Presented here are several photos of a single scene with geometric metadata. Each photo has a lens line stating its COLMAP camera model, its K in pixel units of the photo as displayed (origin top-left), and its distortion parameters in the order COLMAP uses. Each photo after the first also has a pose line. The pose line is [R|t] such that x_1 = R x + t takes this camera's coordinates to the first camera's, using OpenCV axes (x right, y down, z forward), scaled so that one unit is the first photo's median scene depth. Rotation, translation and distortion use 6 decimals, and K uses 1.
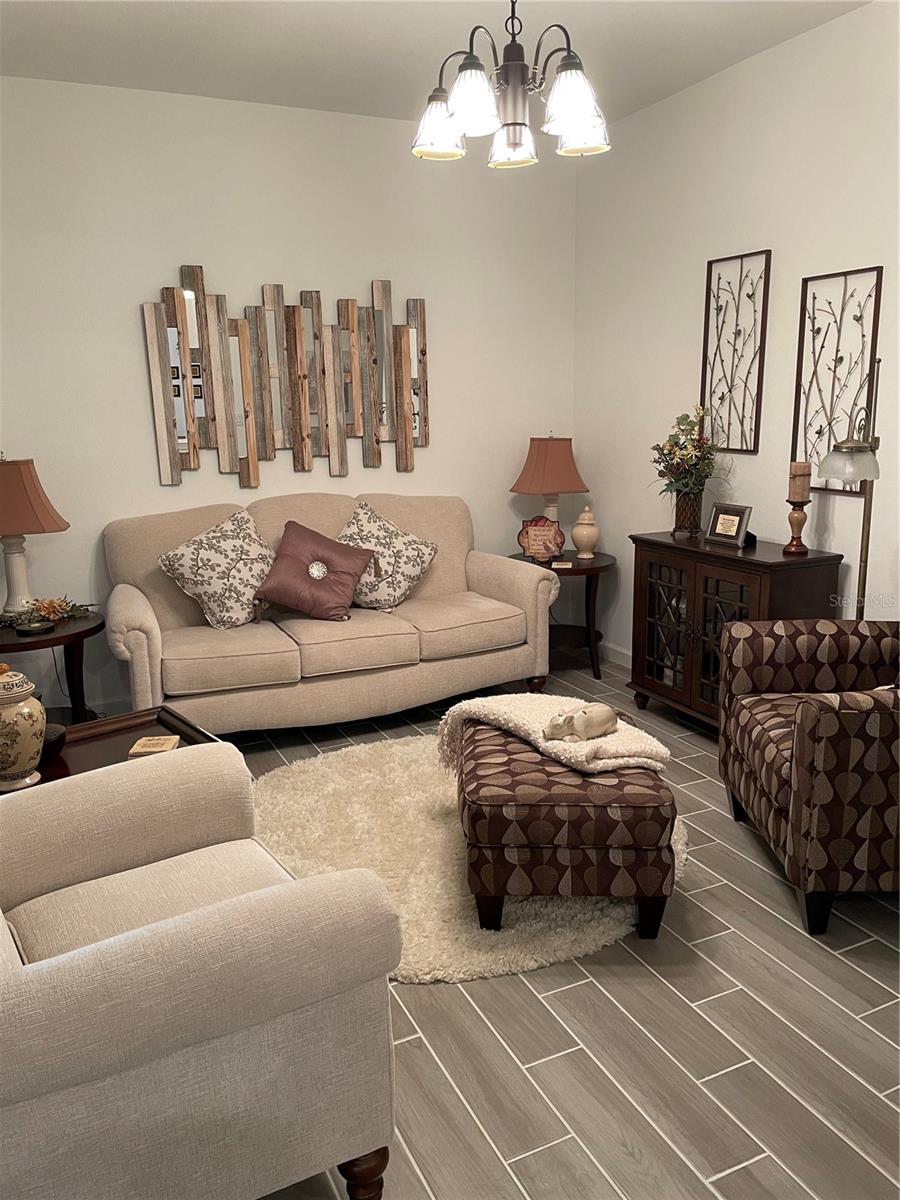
lens RADIAL K [[900.1, 0, 450.0], [0, 900.1, 600.0], [0, 0, 1]] dist [0.097603, -0.145915]
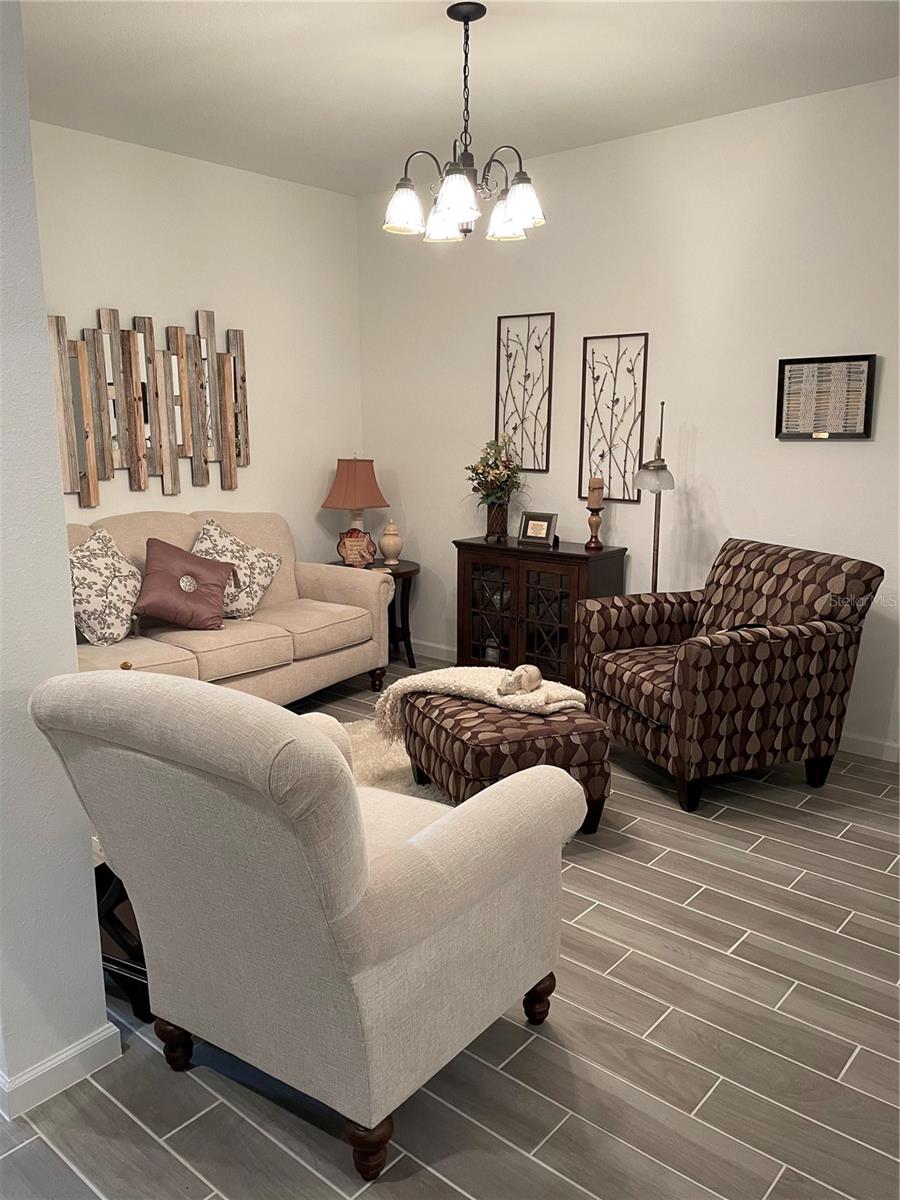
lens RADIAL K [[900.1, 0, 450.0], [0, 900.1, 600.0], [0, 0, 1]] dist [0.097603, -0.145915]
pose [[0.915479, -0.061383, 0.397655, -0.295556], [0.071453, 0.997388, -0.010538, 0.019209], [-0.395970, 0.038061, 0.917475, -0.087587]]
